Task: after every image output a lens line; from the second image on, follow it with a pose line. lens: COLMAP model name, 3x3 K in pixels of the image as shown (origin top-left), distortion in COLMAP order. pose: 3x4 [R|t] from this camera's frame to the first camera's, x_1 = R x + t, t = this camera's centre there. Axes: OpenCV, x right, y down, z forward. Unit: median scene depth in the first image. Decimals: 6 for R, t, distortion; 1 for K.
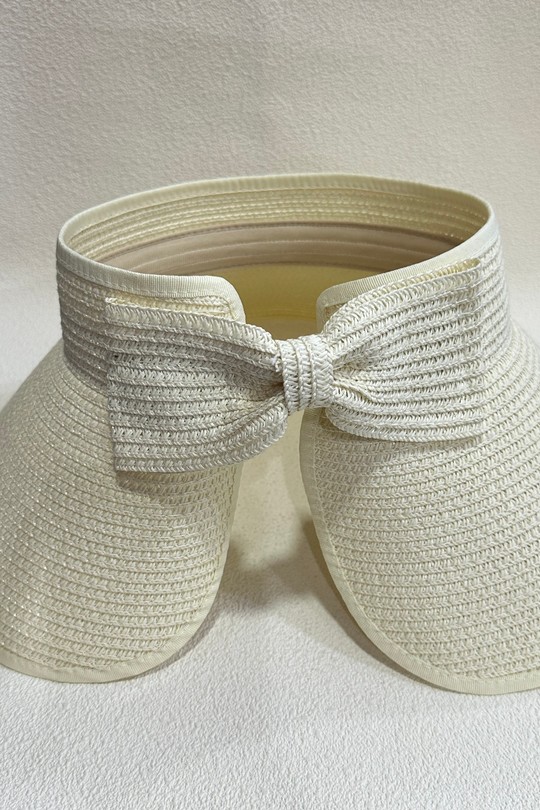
lens RADIAL K [[841.3, 0, 227.0], [0, 841.3, 416.7], [0, 0, 1]] dist [0.000057, -0.119904]
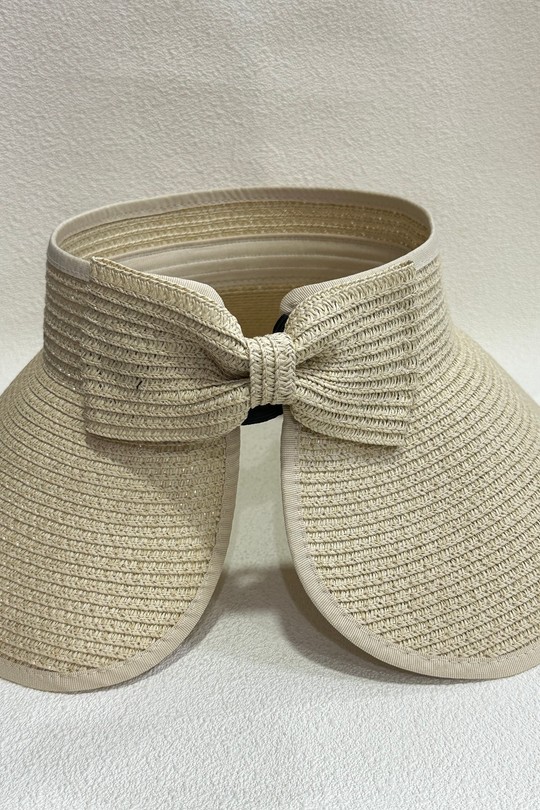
lens RADIAL K [[996.4, 0, 225.3], [0, 996.4, 404.0], [0, 0, 1]] dist [0.179587, -0.573439]
pose [[0.999691, -0.010109, 0.022701, -0.022988], [0.014087, 0.983087, -0.182595, 0.144245], [-0.020471, 0.182859, 0.982926, -0.119909]]
